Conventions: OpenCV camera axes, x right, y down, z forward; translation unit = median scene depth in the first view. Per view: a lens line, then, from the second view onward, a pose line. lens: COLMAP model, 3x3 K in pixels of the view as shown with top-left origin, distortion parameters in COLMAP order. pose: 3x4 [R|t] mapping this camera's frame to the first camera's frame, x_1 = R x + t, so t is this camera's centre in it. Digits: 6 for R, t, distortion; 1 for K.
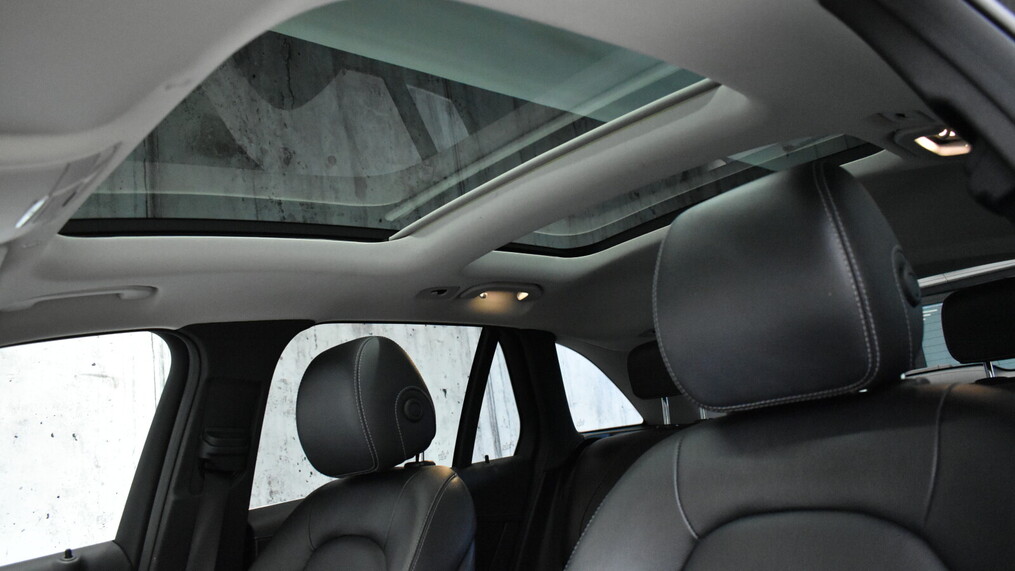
lens RADIAL K [[769.2, 0, 504.2], [0, 769.2, 282.4], [0, 0, 1]] dist [-0.028717, 0.018849]
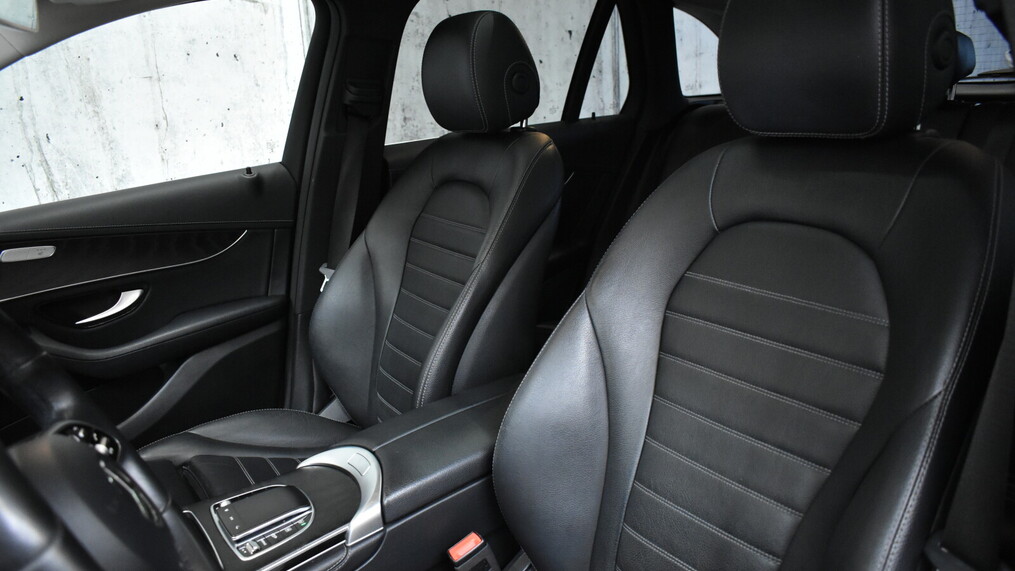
lens RADIAL K [[769.2, 0, 507.6], [0, 769.2, 281.3], [0, 0, 1]] dist [-0.028717, 0.018849]
pose [[0.982832, 0.125545, -0.135204, 0.049729], [-0.048575, 0.883015, 0.466825, -0.095634], [0.177995, -0.452243, 0.873953, -0.124094]]
